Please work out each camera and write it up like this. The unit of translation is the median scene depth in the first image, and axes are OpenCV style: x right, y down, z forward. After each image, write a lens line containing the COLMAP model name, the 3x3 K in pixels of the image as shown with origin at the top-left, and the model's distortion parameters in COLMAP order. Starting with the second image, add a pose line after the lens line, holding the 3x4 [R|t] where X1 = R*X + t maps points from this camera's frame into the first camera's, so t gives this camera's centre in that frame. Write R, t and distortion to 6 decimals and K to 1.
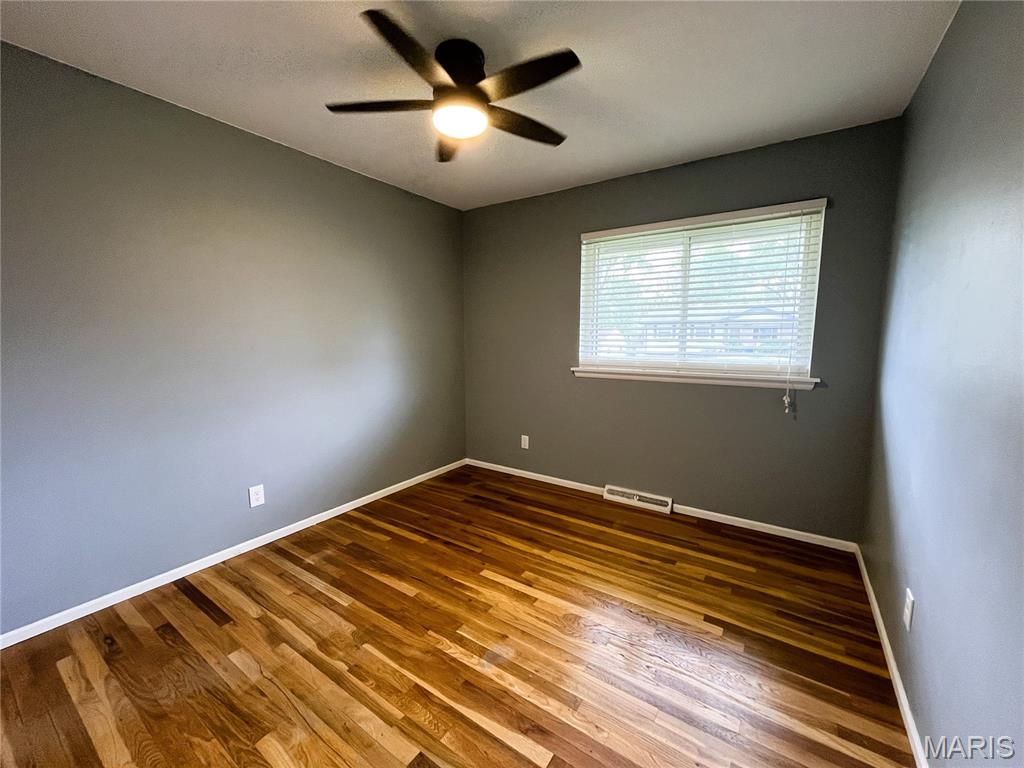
lens RADIAL K [[411.4, 0, 509.7], [0, 411.4, 383.2], [0, 0, 1]] dist [-0.003526, 0.000186]
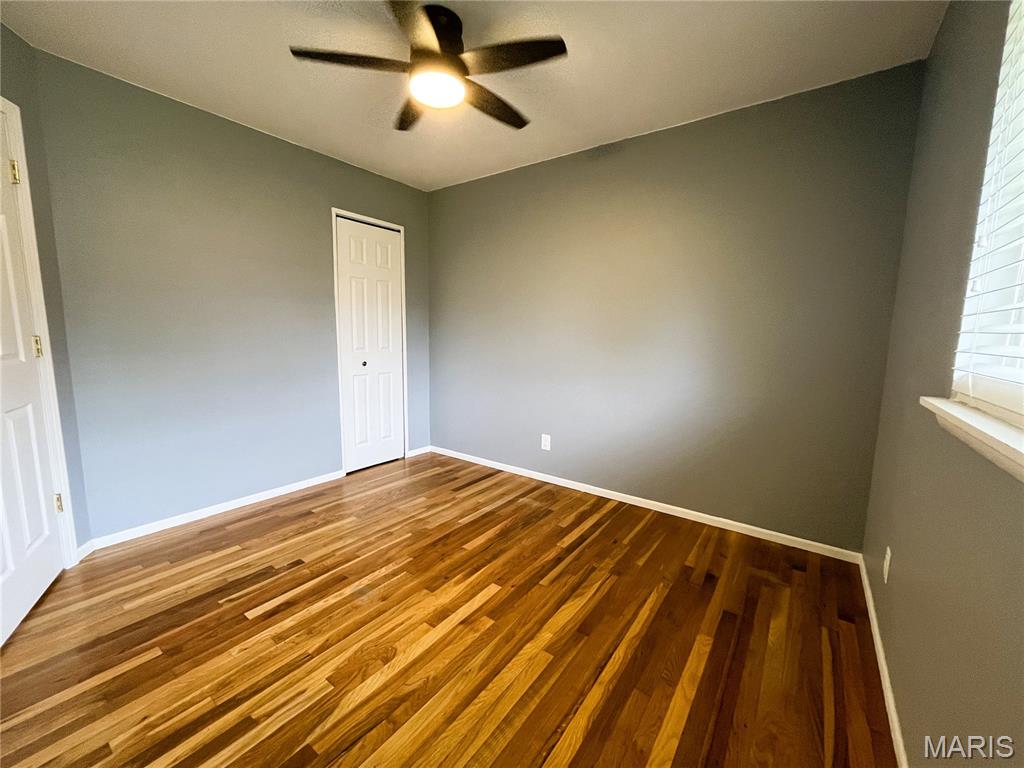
lens RADIAL K [[411.4, 0, 509.8], [0, 411.4, 385.3], [0, 0, 1]] dist [-0.003526, 0.000186]
pose [[-0.037443, 0.127085, -0.991185, 0.751994], [-0.135663, 0.982051, 0.131039, -0.064385], [0.990047, 0.139374, -0.019531, 1.028085]]
